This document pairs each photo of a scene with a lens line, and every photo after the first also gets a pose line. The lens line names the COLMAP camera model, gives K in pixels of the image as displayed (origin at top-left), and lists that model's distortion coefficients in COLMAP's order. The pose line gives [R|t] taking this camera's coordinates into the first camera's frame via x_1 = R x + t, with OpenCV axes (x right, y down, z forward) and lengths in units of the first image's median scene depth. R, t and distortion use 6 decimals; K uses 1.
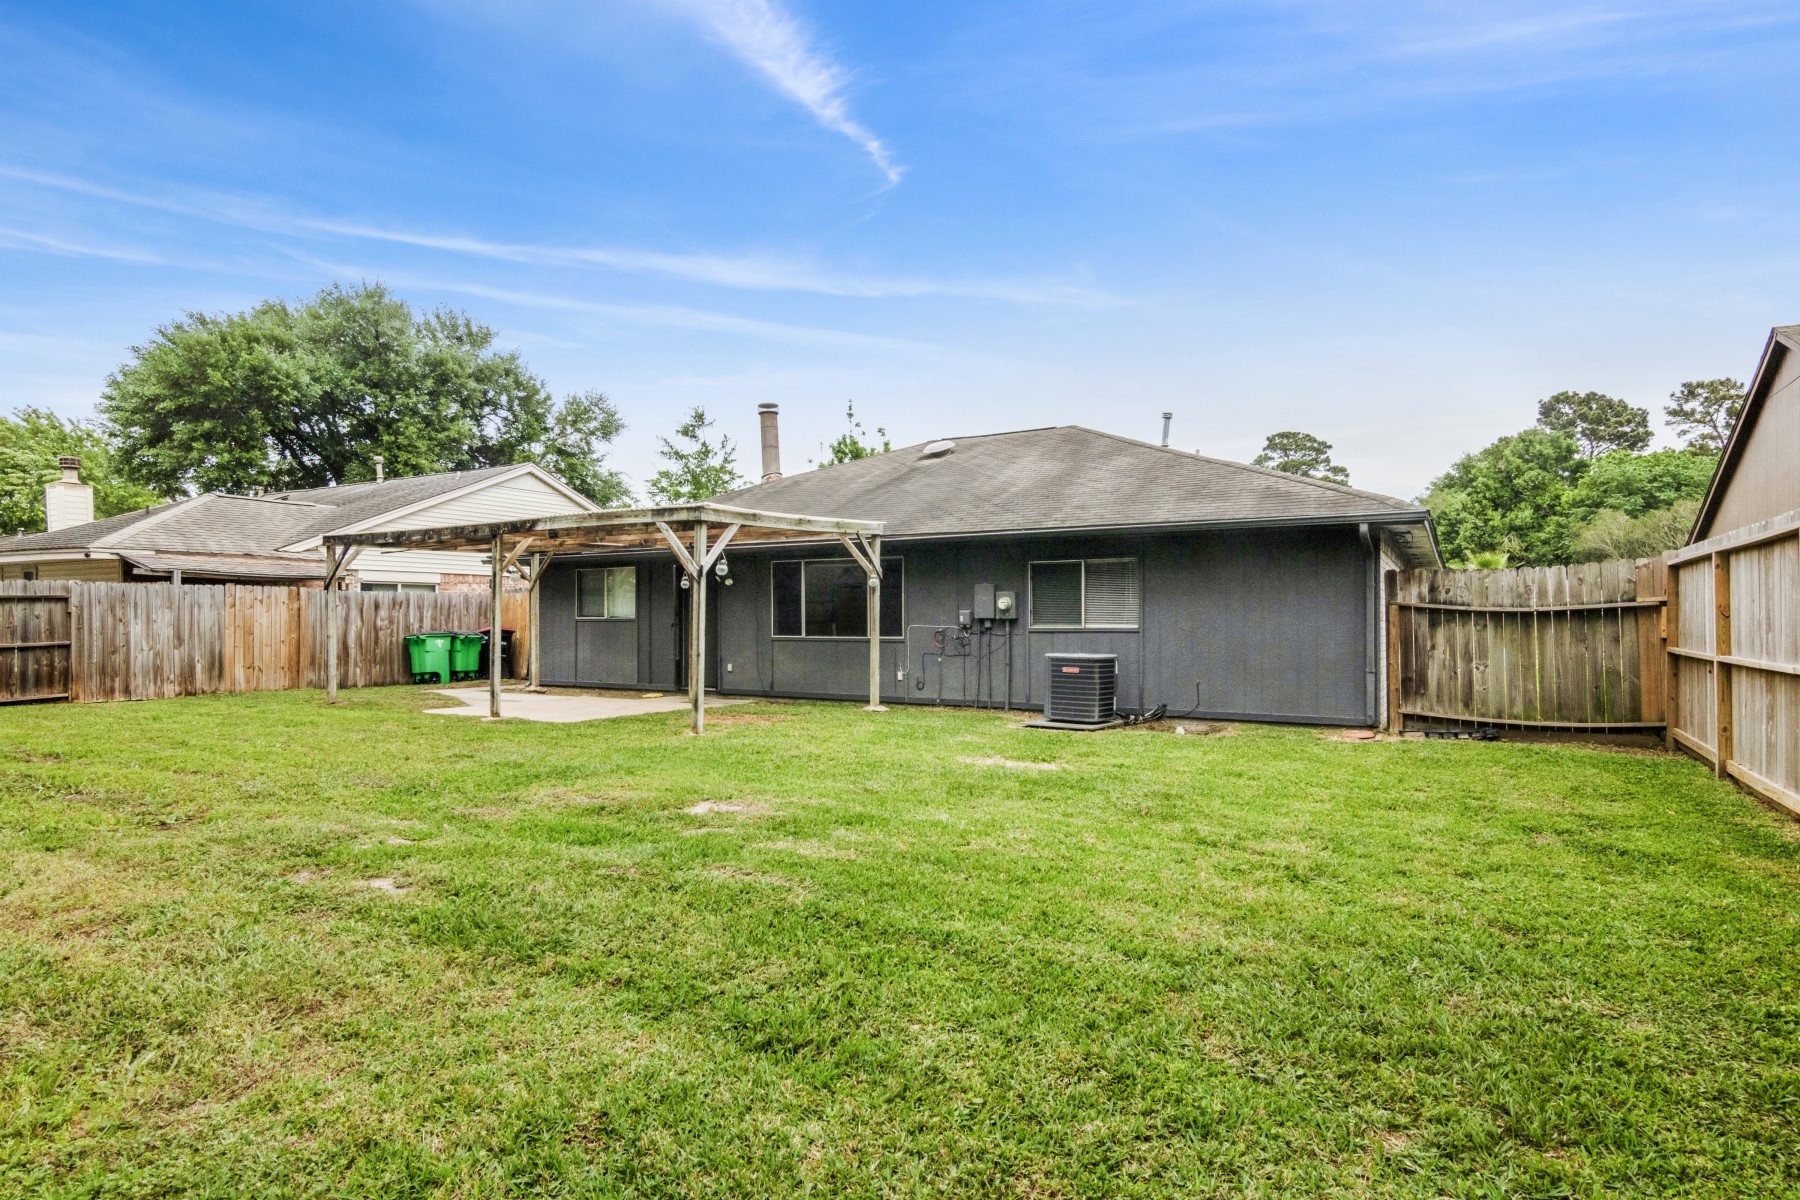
lens RADIAL K [[973.2, 0, 900.7], [0, 973.2, 610.4], [0, 0, 1]] dist [0.009759, 0.000500]
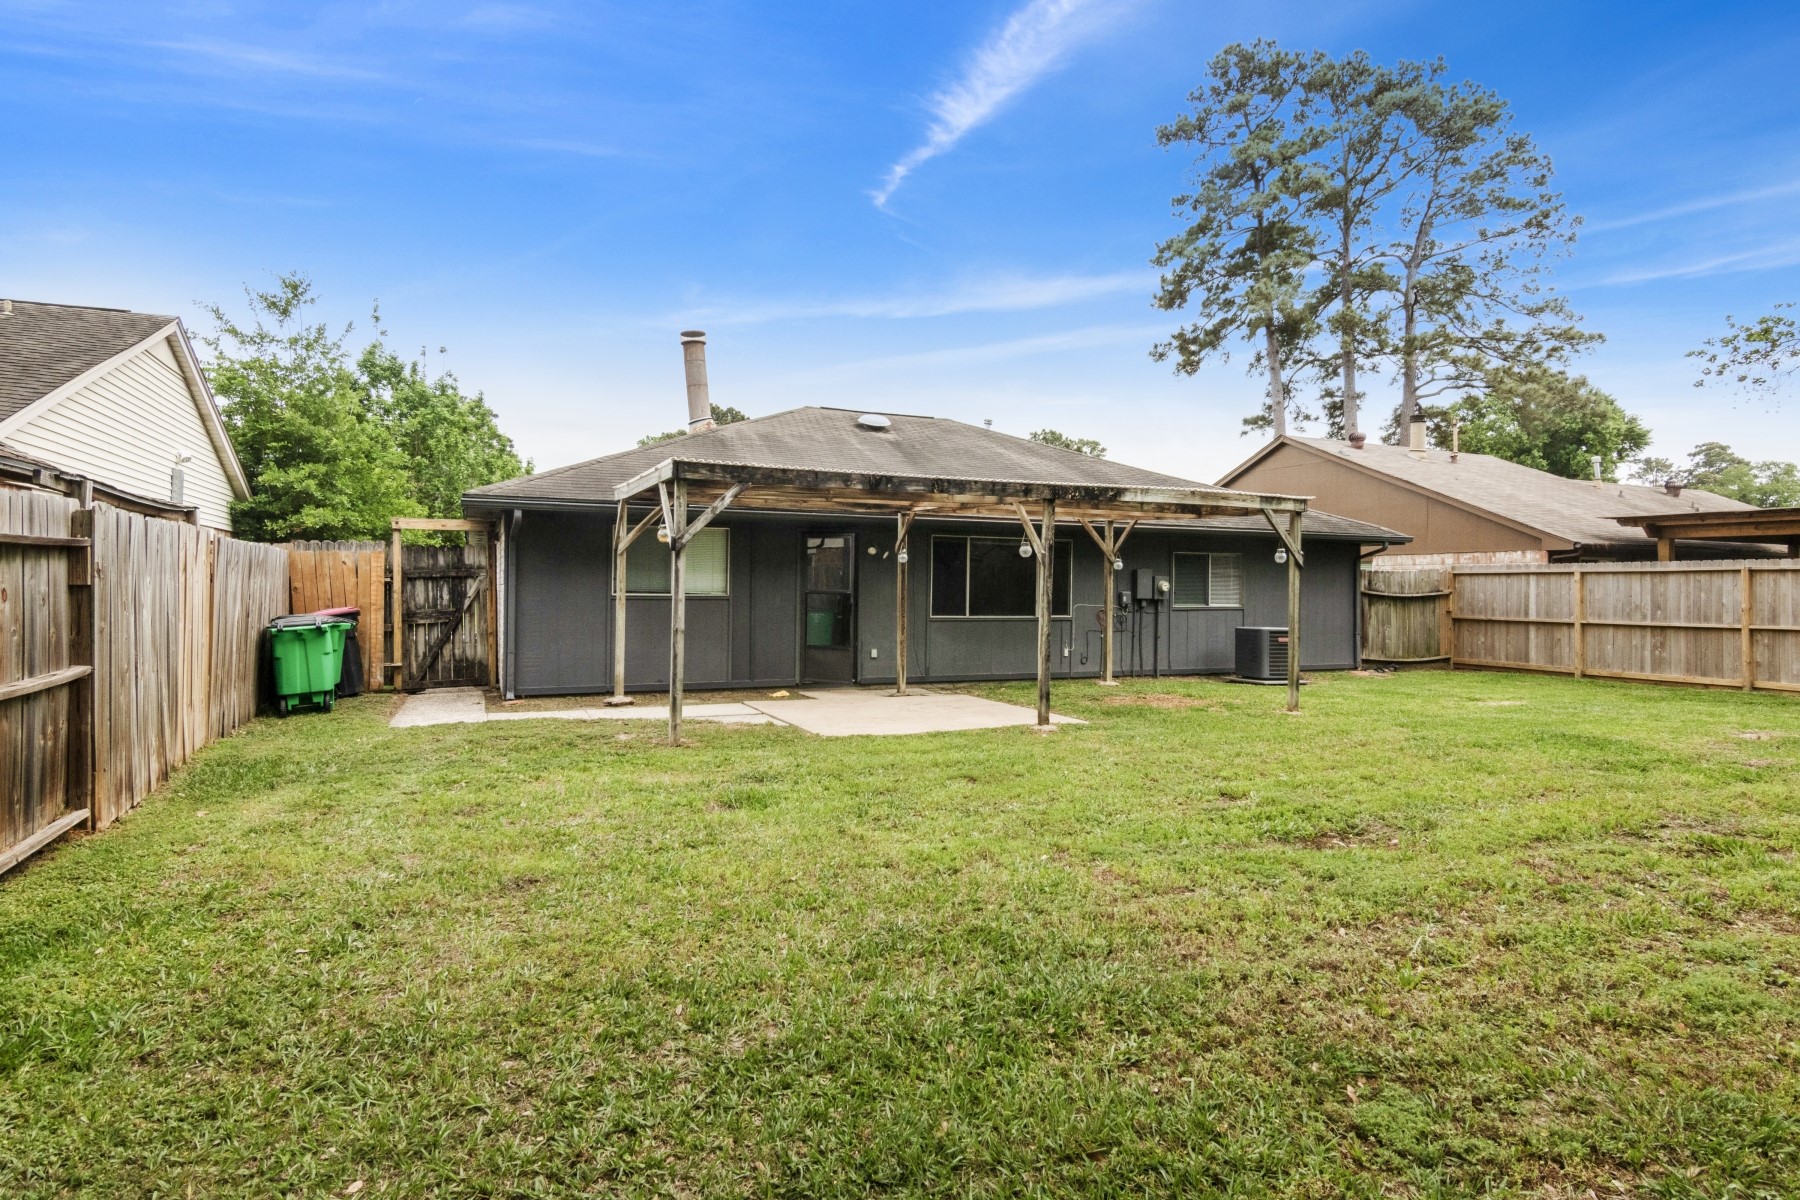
lens RADIAL K [[973.2, 0, 899.4], [0, 973.2, 588.7], [0, 0, 1]] dist [0.009759, 0.000500]
pose [[0.580887, 0.007815, 0.813946, -1.020484], [-0.016176, 0.999867, 0.001945, -0.001760], [-0.813823, -0.014296, 0.580937, 0.557941]]
